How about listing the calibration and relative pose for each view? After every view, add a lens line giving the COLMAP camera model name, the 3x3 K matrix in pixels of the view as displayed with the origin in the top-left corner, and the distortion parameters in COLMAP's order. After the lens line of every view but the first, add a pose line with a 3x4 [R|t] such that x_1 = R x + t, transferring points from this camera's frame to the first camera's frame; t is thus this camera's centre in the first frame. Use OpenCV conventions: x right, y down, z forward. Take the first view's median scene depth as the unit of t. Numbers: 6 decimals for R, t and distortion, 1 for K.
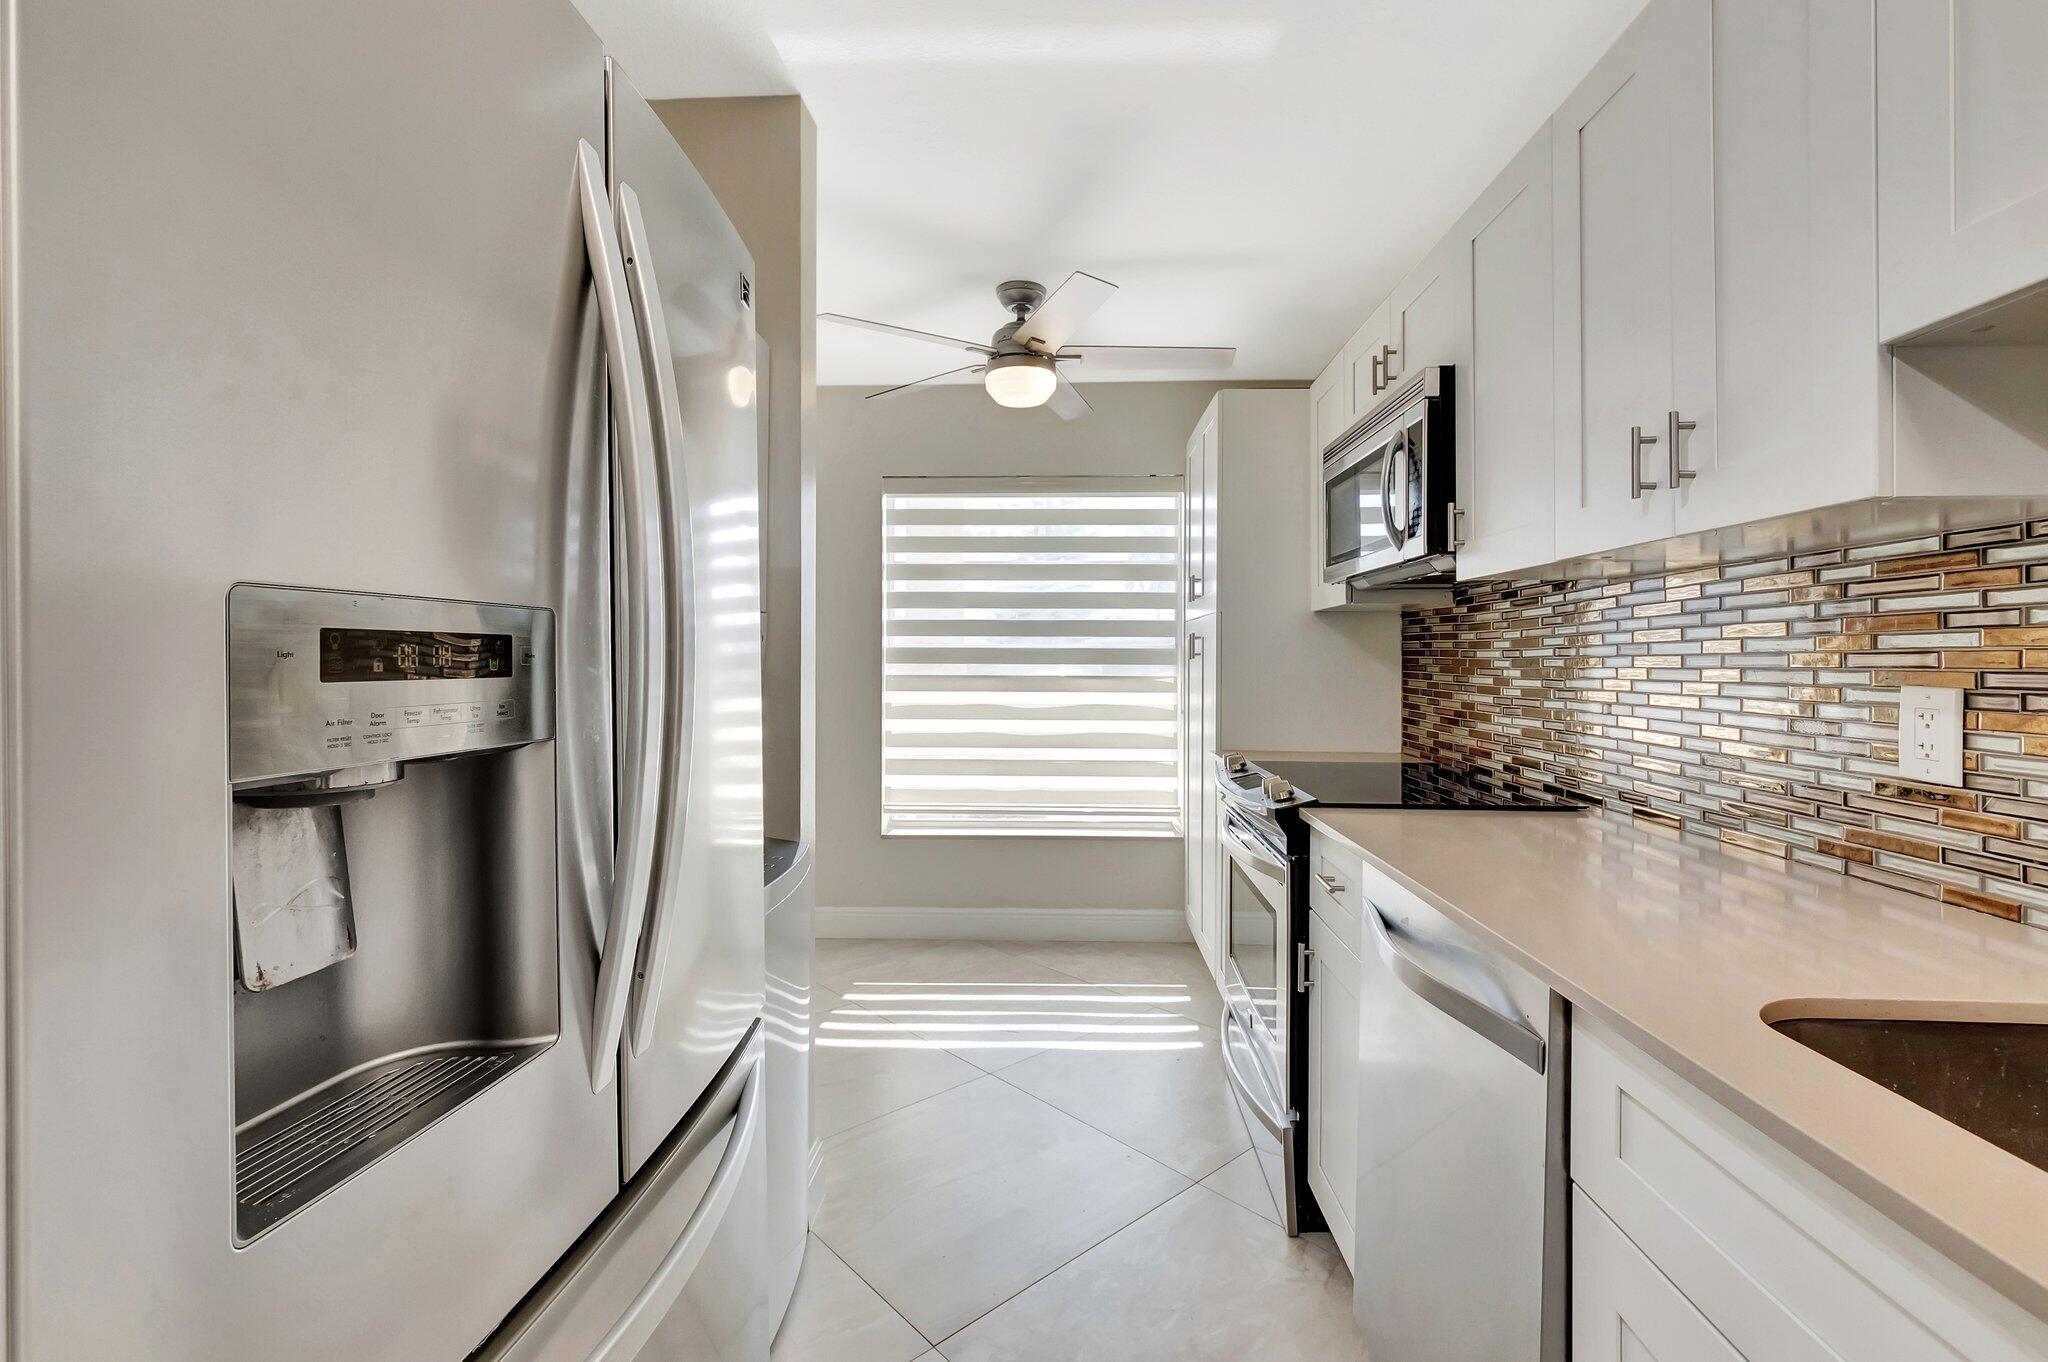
lens RADIAL K [[924.2, 0, 1029.6], [0, 924.2, 682.2], [0, 0, 1]] dist [-0.002803, -0.001103]
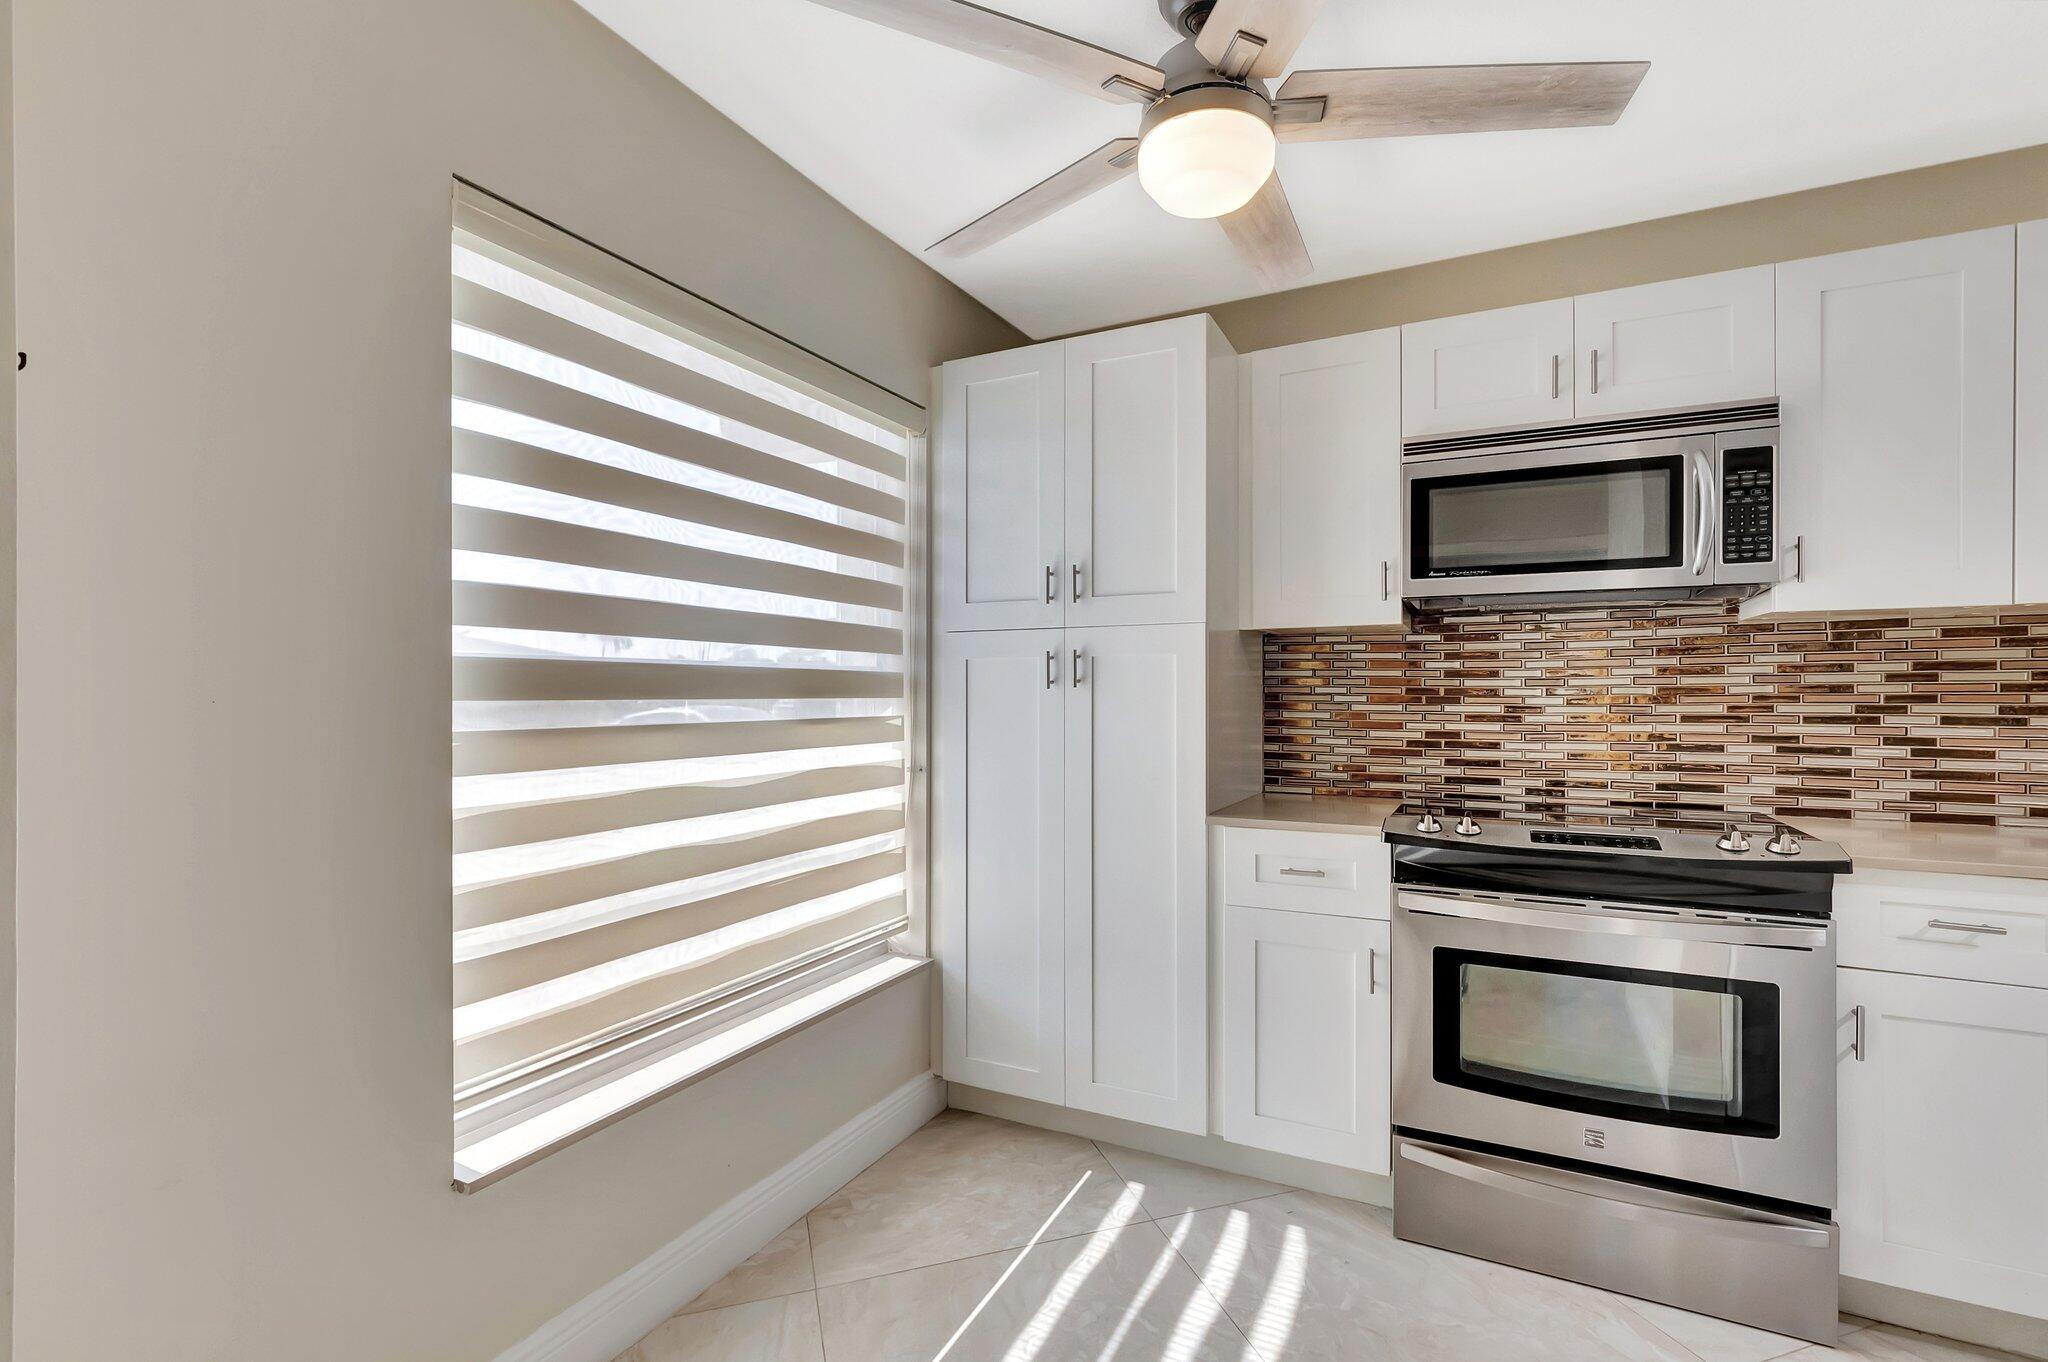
lens RADIAL K [[934.8, 0, 1028.7], [0, 934.8, 693.9], [0, 0, 1]] dist [-0.000504, -0.000164]
pose [[0.394198, -0.004054, 0.919017, -0.484806], [0.024728, 0.999675, -0.006197, -0.018093], [-0.918693, 0.025168, 0.394170, 0.778664]]
